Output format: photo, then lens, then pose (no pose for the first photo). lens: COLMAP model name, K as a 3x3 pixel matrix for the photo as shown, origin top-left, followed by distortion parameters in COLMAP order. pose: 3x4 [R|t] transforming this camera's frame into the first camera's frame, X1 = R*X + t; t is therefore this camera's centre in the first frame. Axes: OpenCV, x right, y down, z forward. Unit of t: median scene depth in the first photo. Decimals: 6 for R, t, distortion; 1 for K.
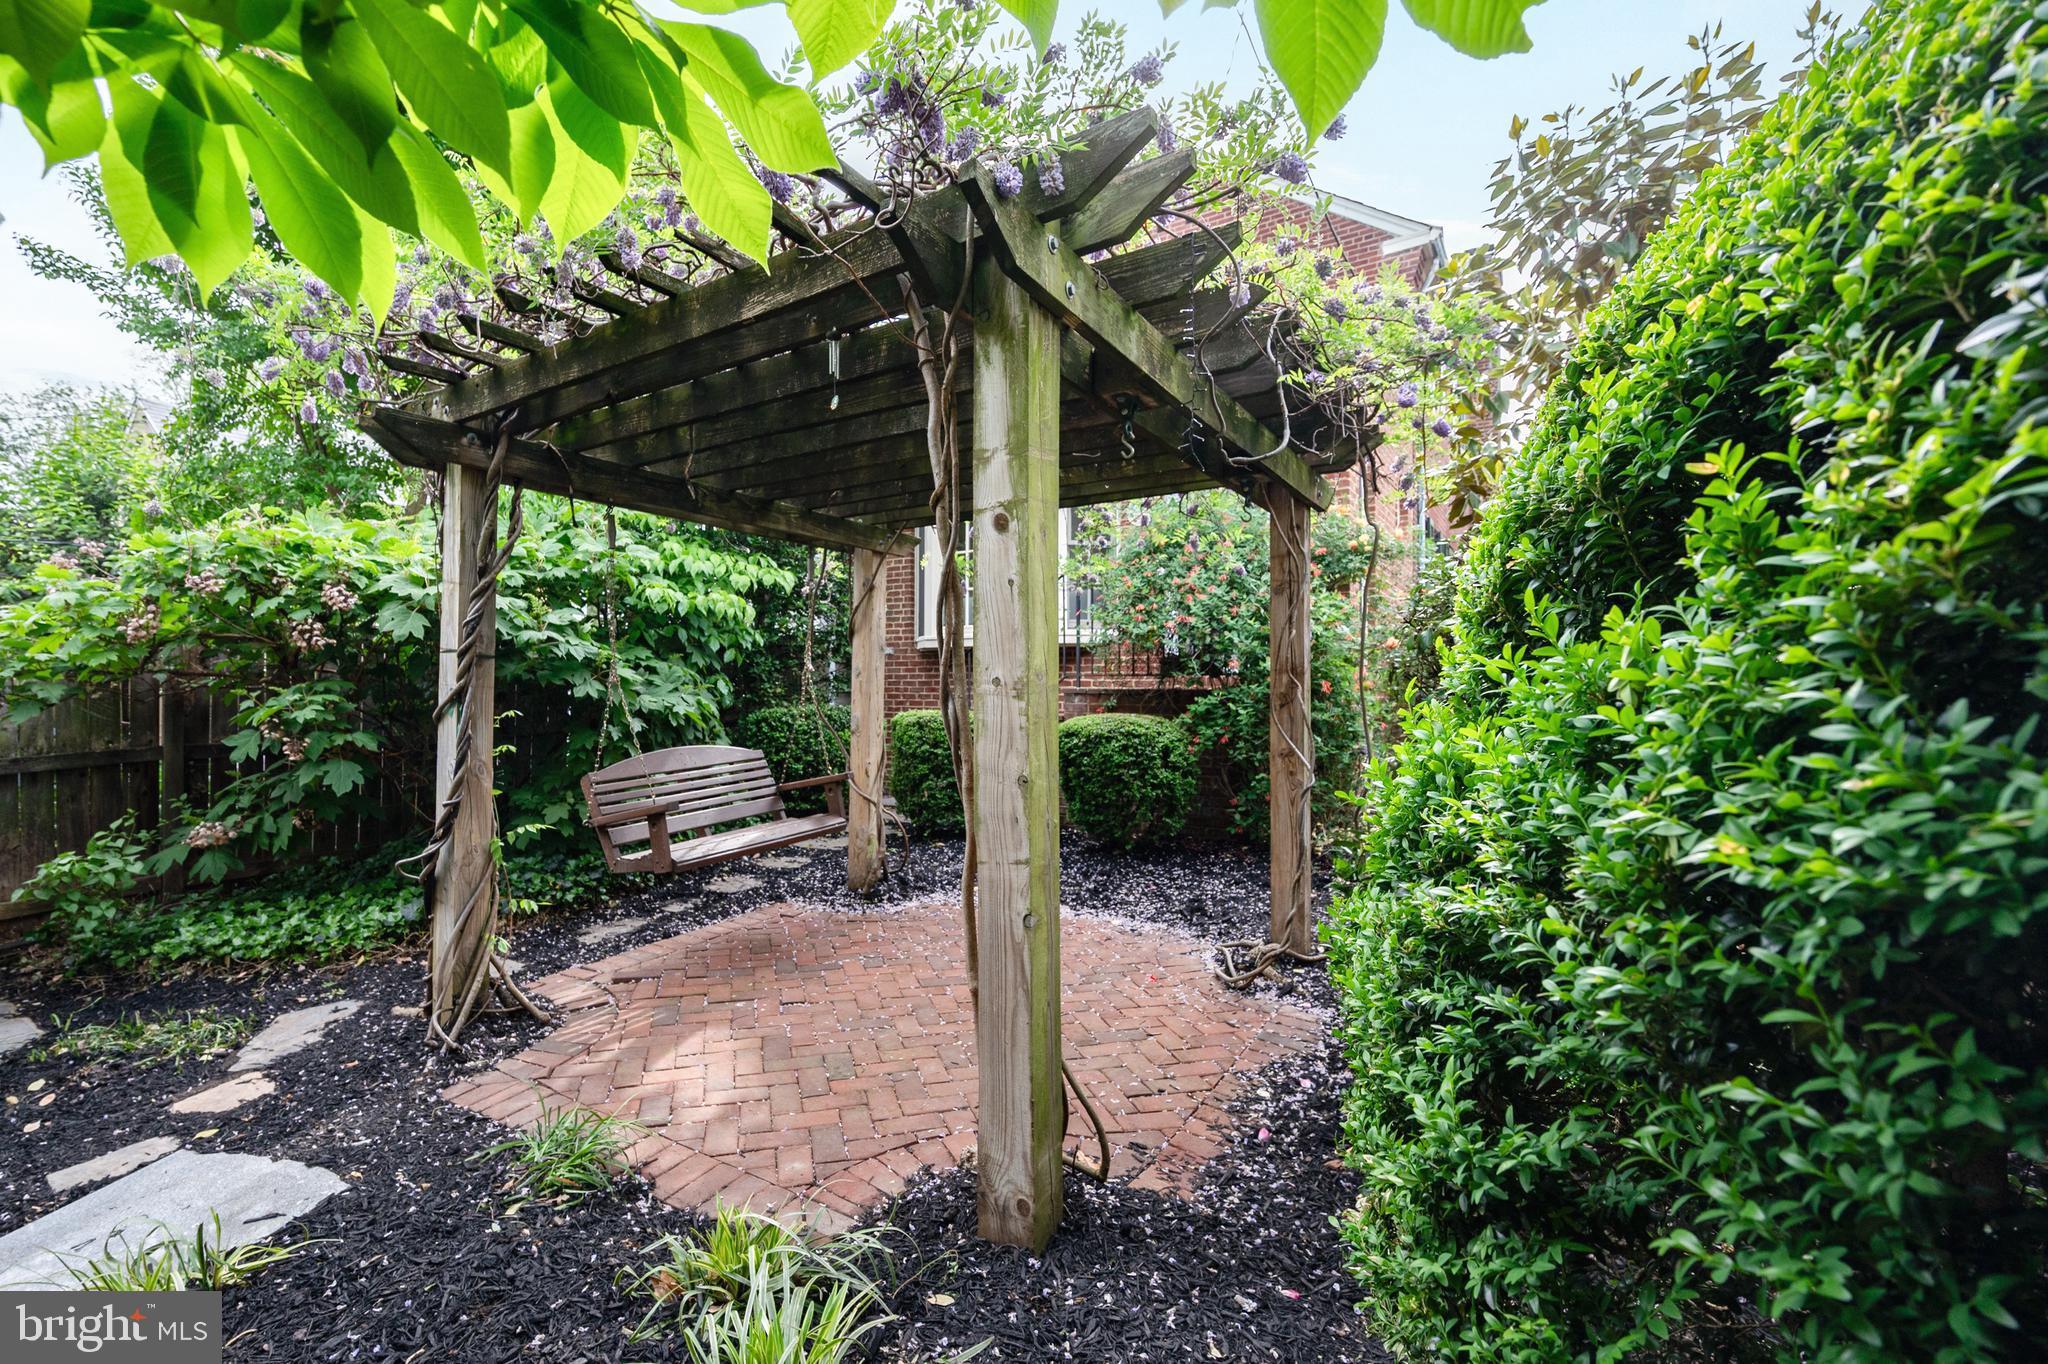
lens RADIAL K [[861.6, 0, 1024.0], [0, 861.6, 682.0], [0, 0, 1]] dist [-0.000025, 0.000009]
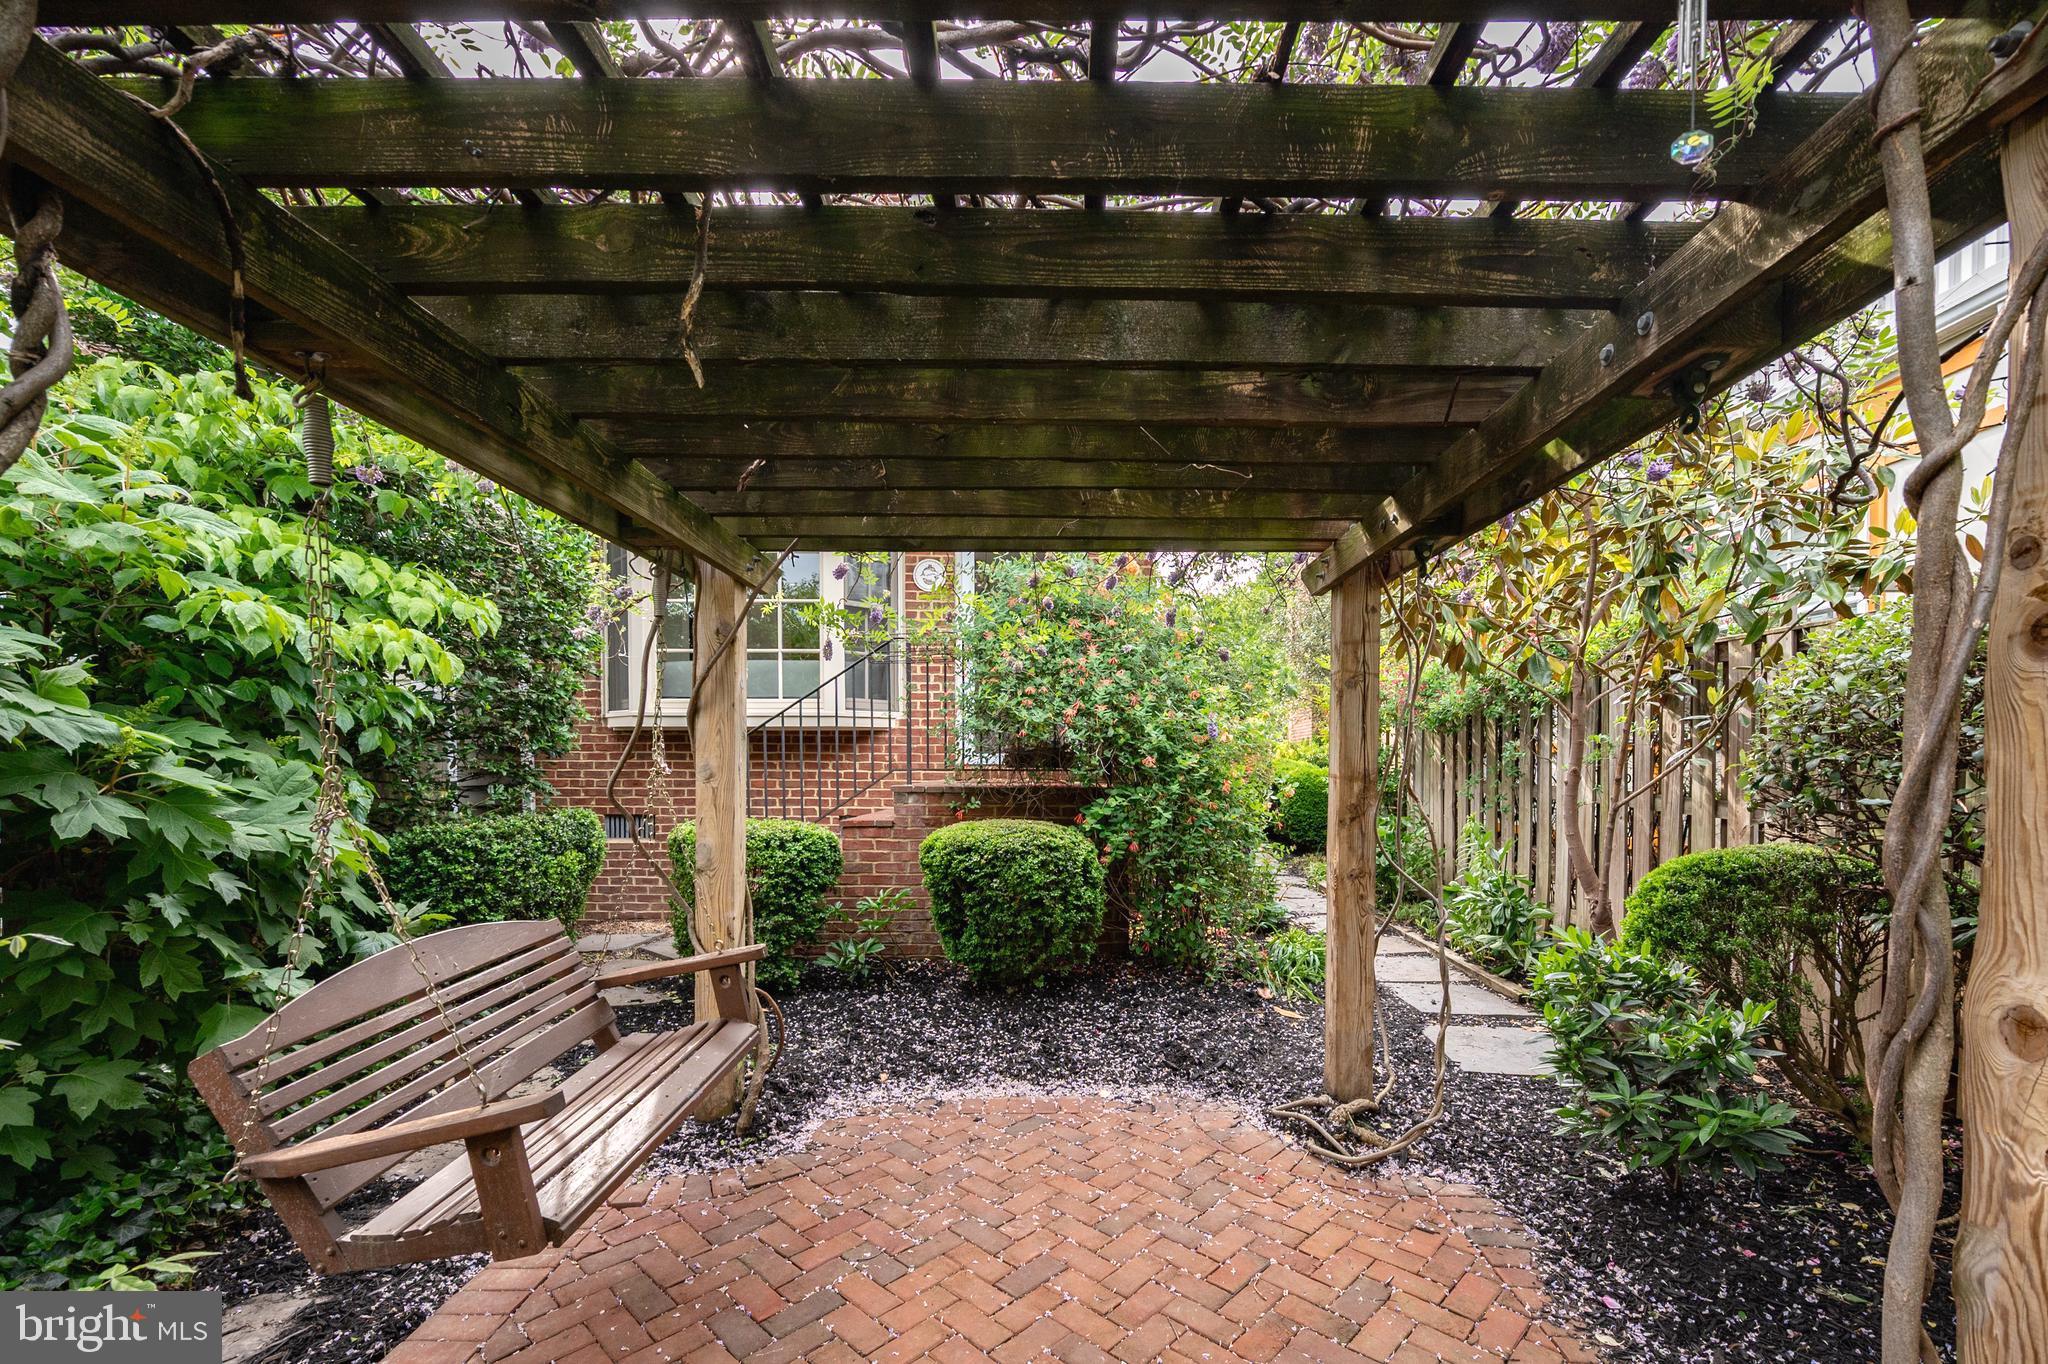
lens RADIAL K [[801.1, 0, 1026.4], [0, 801.1, 788.2], [0, 0, 1]] dist [0.000296, -0.000048]
pose [[0.848318, -0.014136, 0.529299, -0.290515], [-0.004757, 0.999400, 0.034316, -0.020352], [-0.529466, -0.031629, 0.847741, 0.373119]]
